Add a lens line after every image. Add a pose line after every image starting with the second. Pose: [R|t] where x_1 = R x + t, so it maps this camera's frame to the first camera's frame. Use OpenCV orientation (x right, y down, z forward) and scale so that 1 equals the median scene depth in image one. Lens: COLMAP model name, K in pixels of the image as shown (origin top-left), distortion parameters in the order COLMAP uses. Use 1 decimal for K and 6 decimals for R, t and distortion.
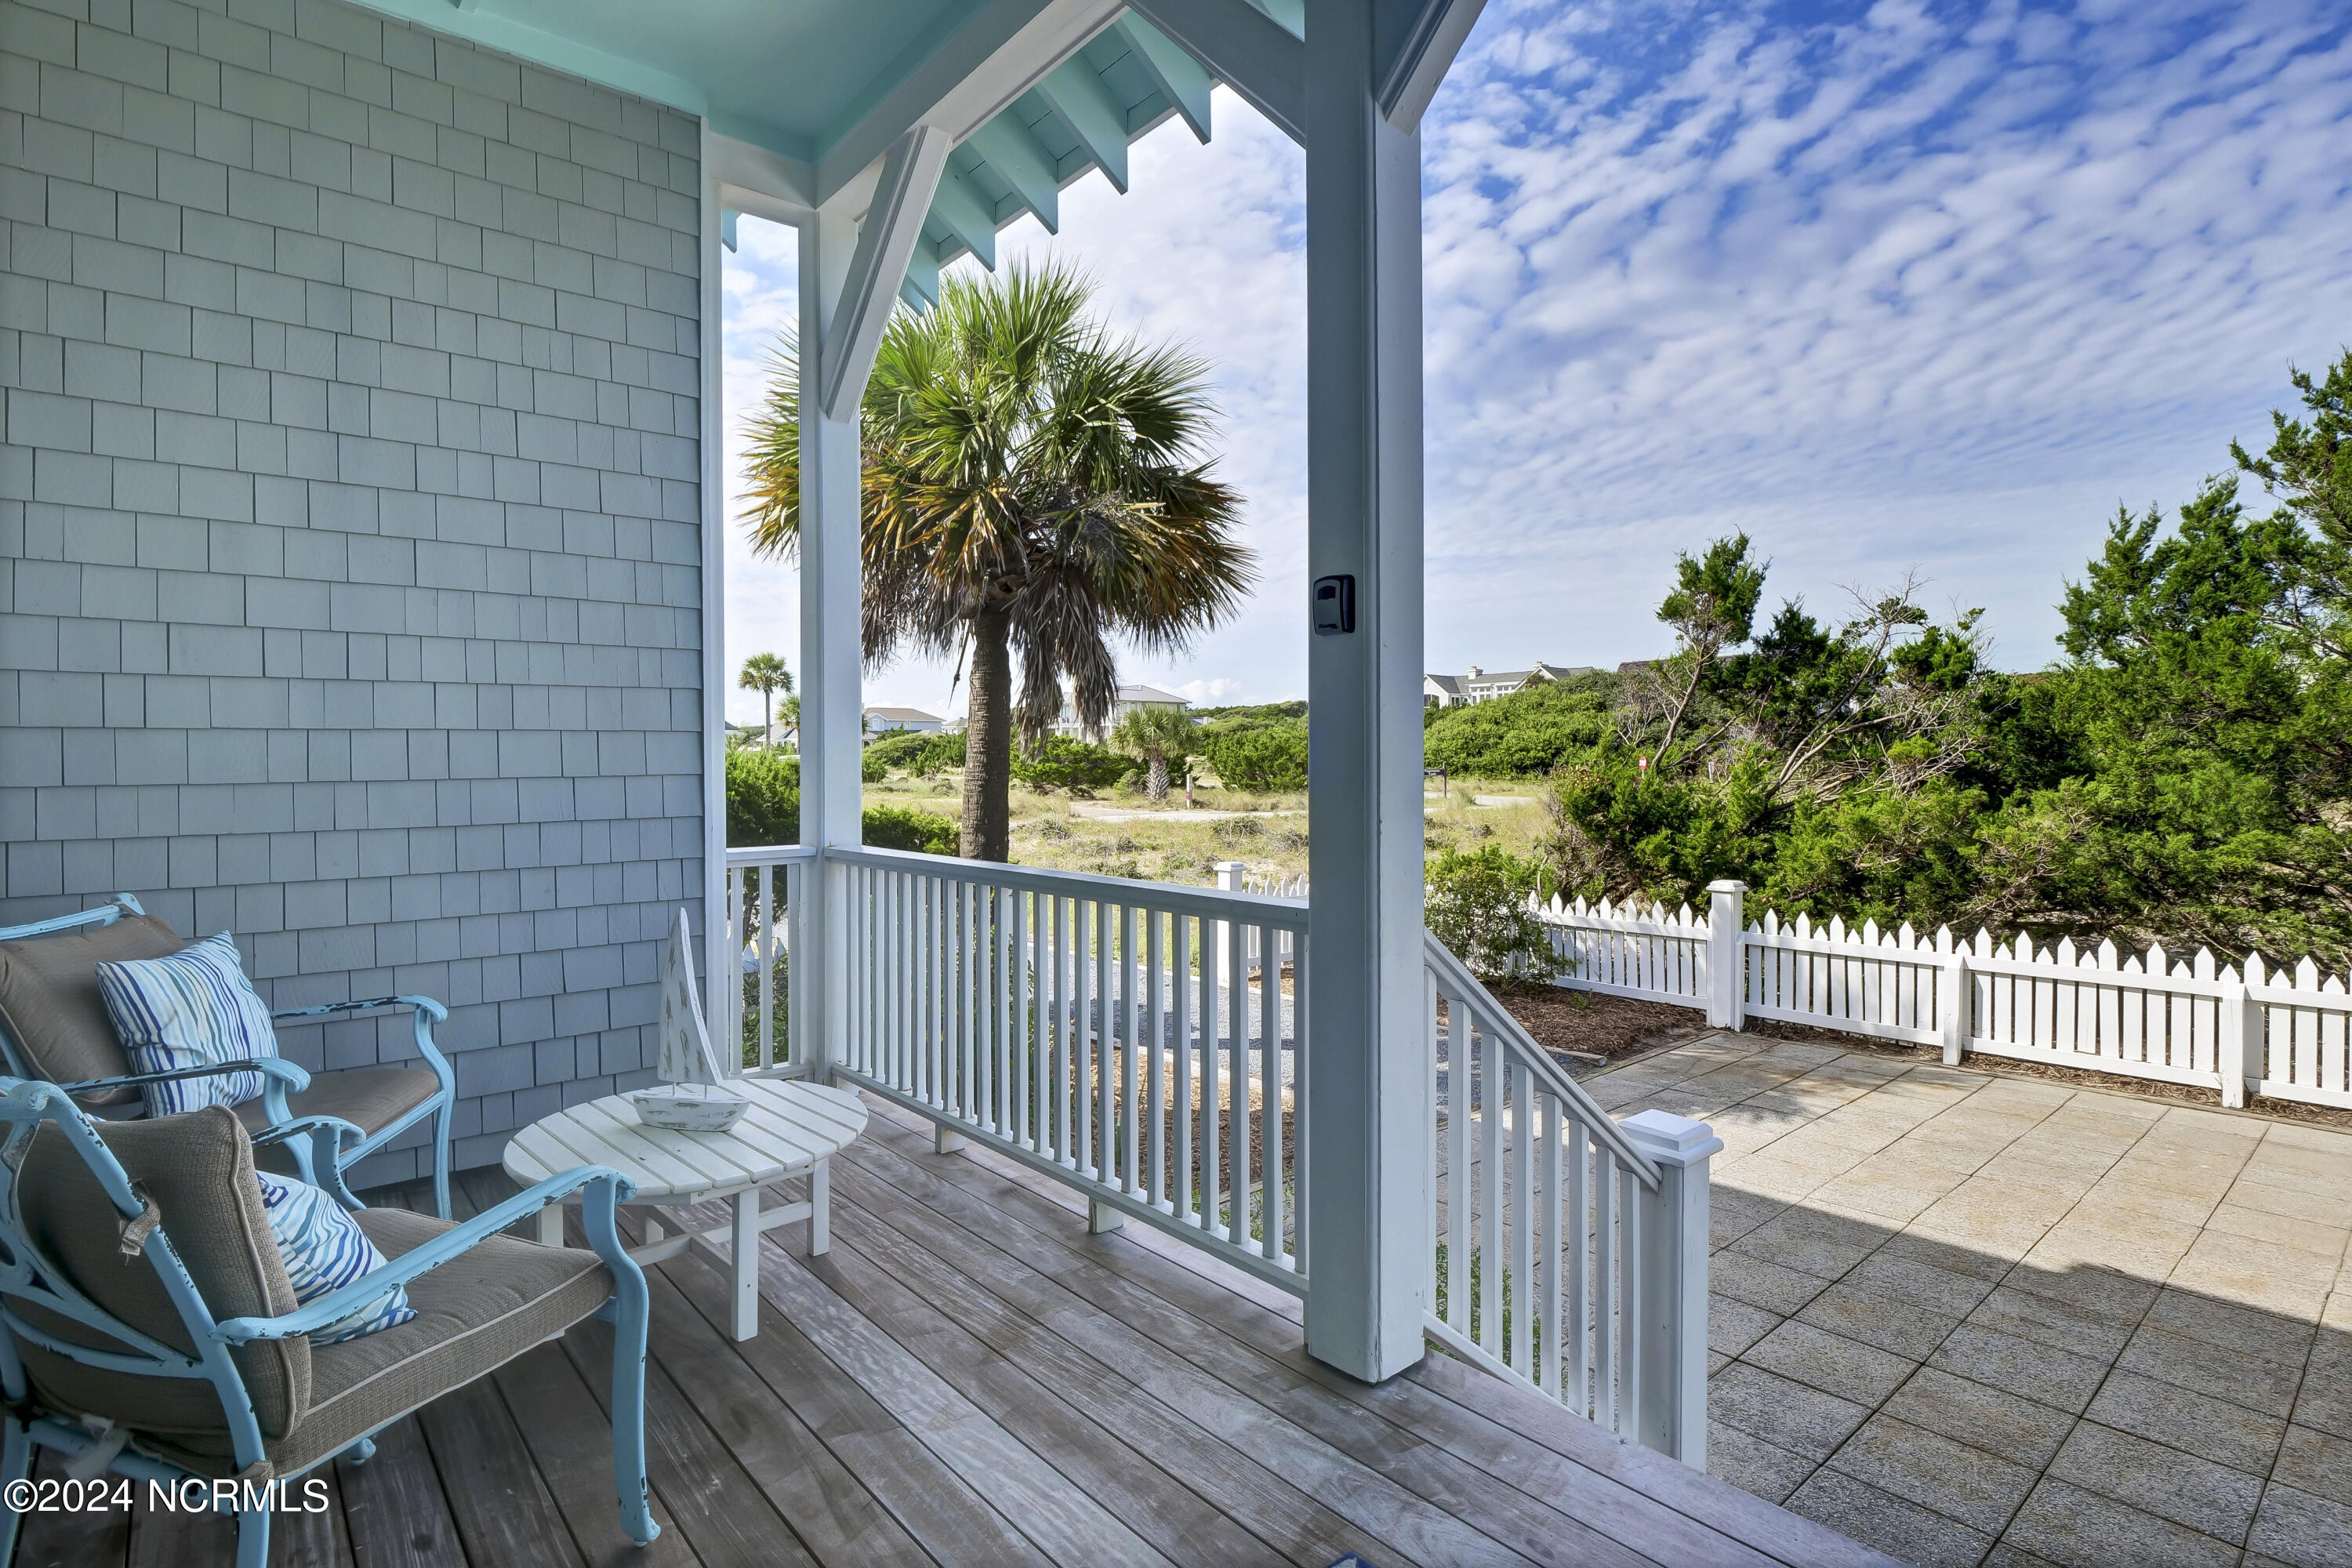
lens RADIAL K [[1171.3, 0, 1129.5], [0, 1171.3, 762.5], [0, 0, 1]] dist [-0.003392, -0.006623]
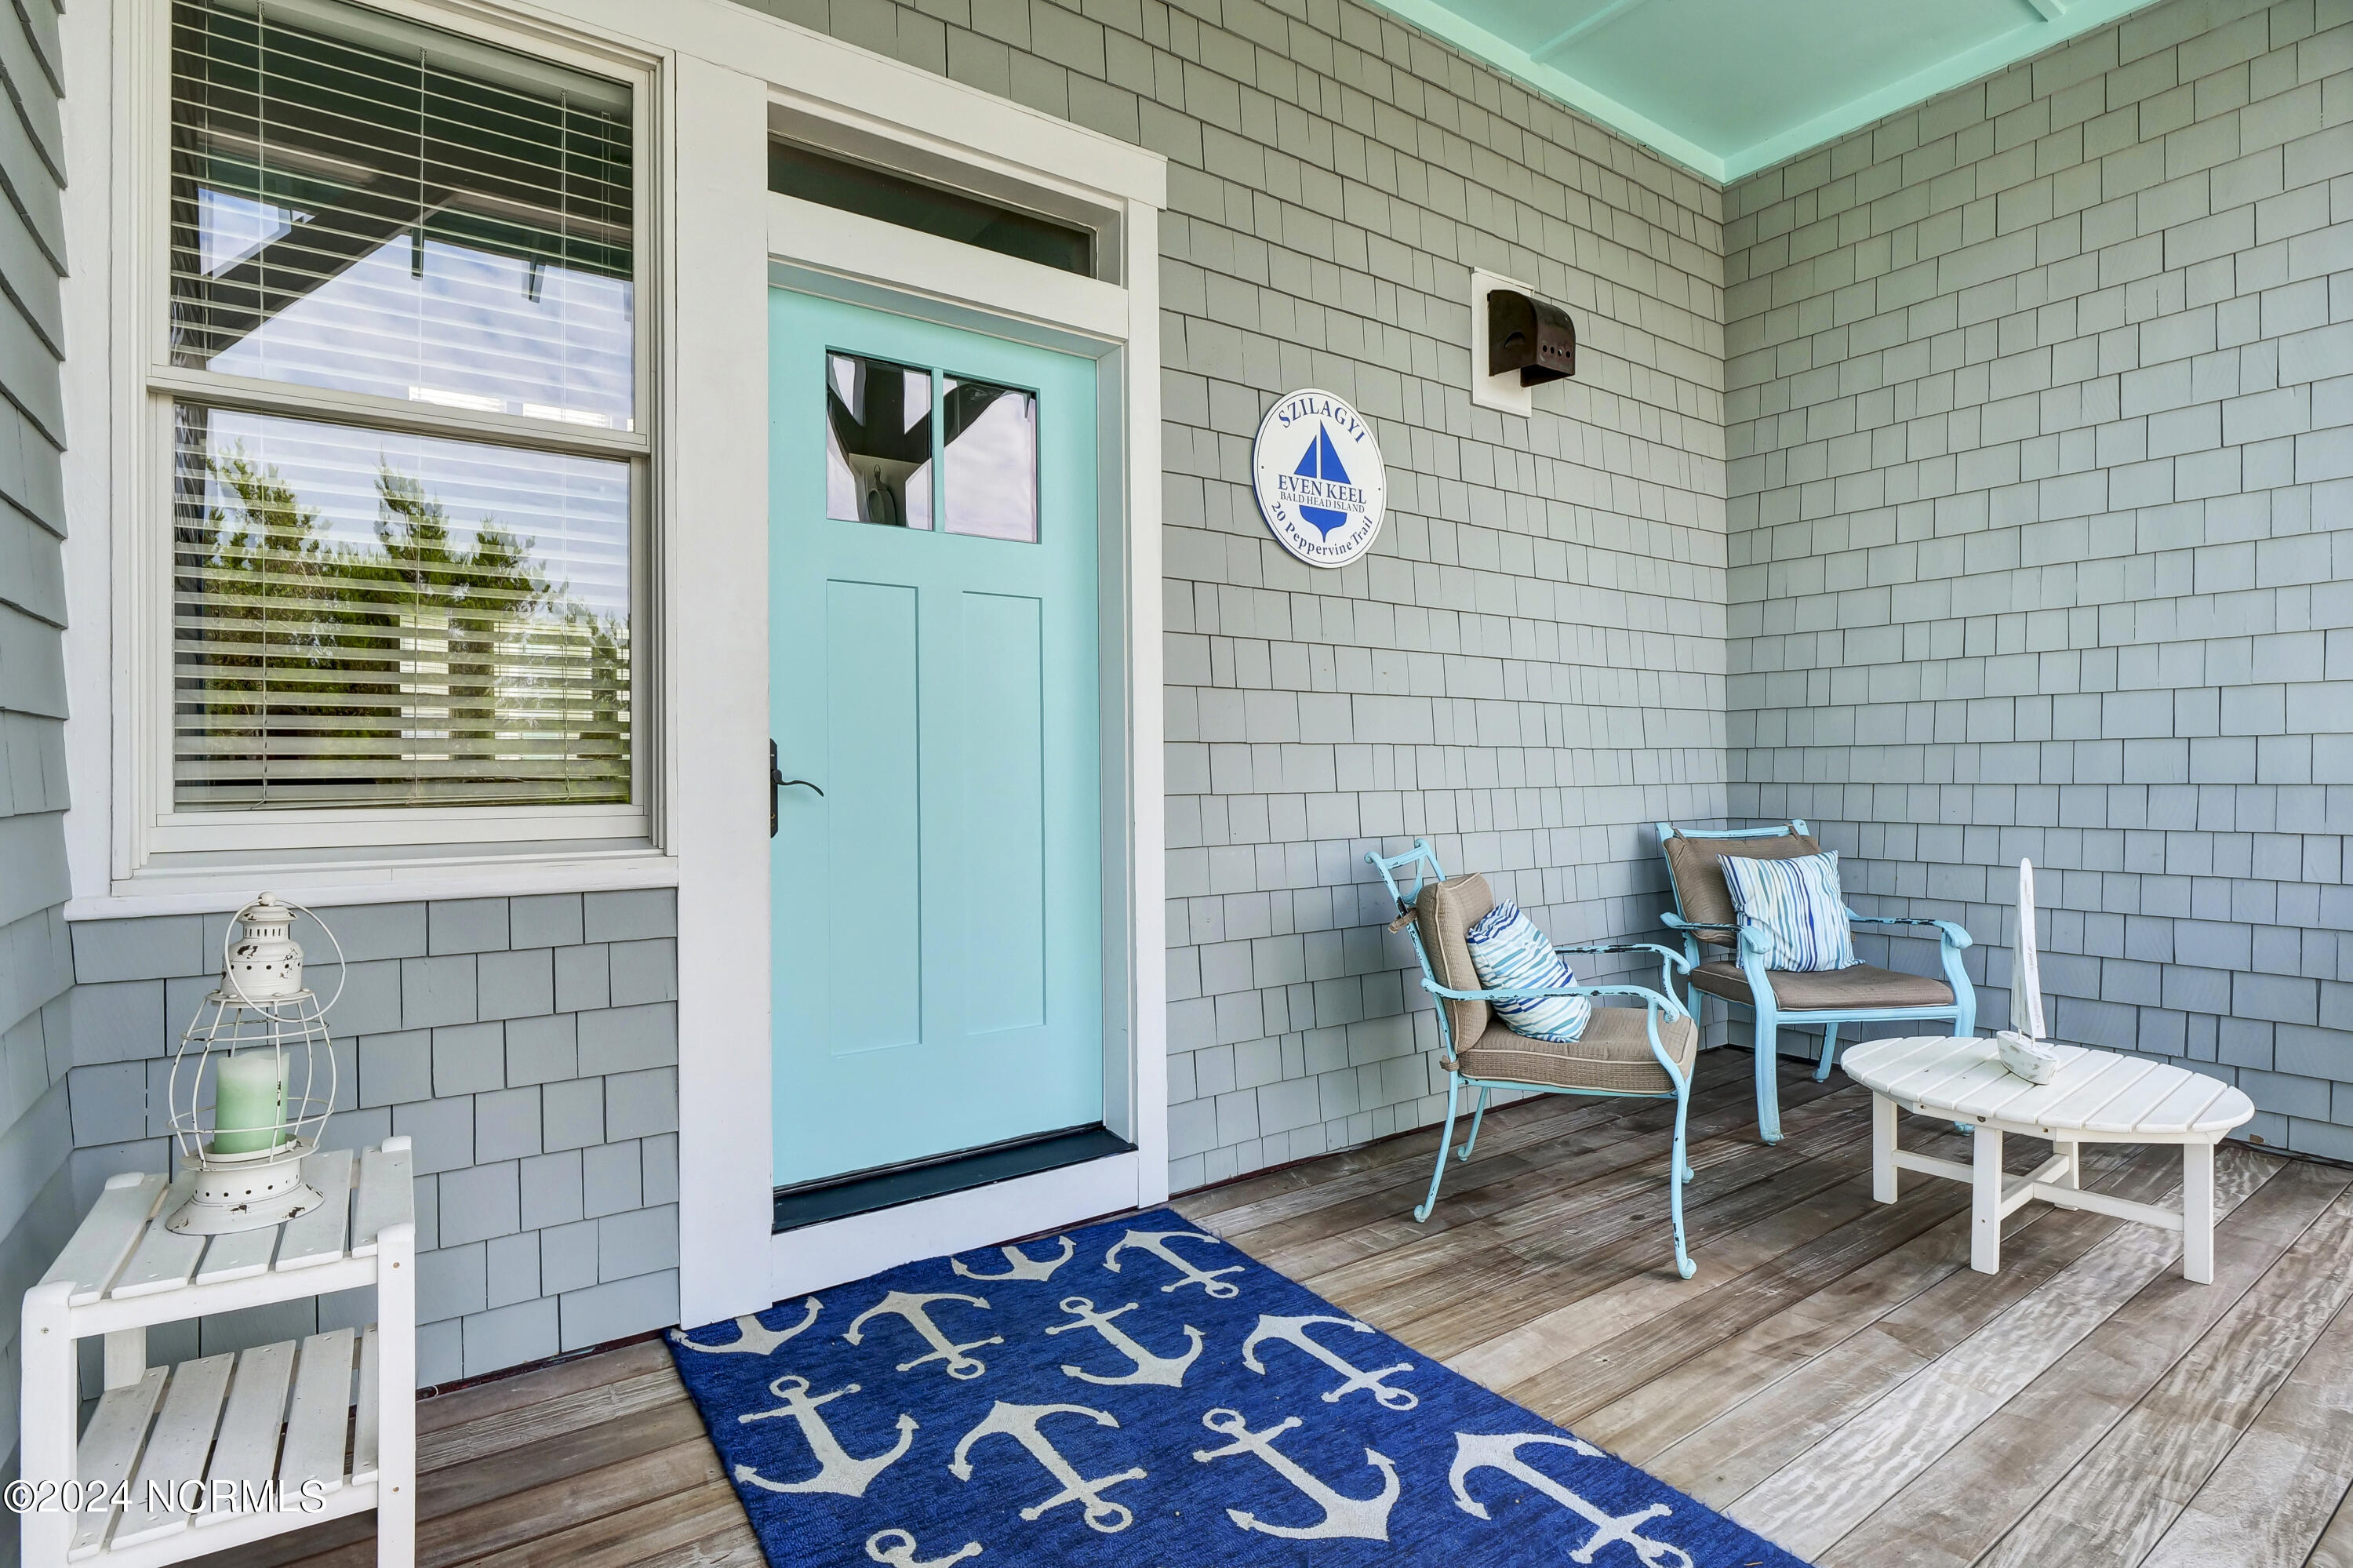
lens RADIAL K [[1171.9, 0, 1177.3], [0, 1171.9, 771.5], [0, 0, 1]] dist [-0.003392, -0.006623]
pose [[-0.073994, 0.011812, -0.997189, 0.618410], [0.008504, 0.999901, 0.011213, 0.026653], [0.997222, -0.007651, -0.074087, 0.304846]]
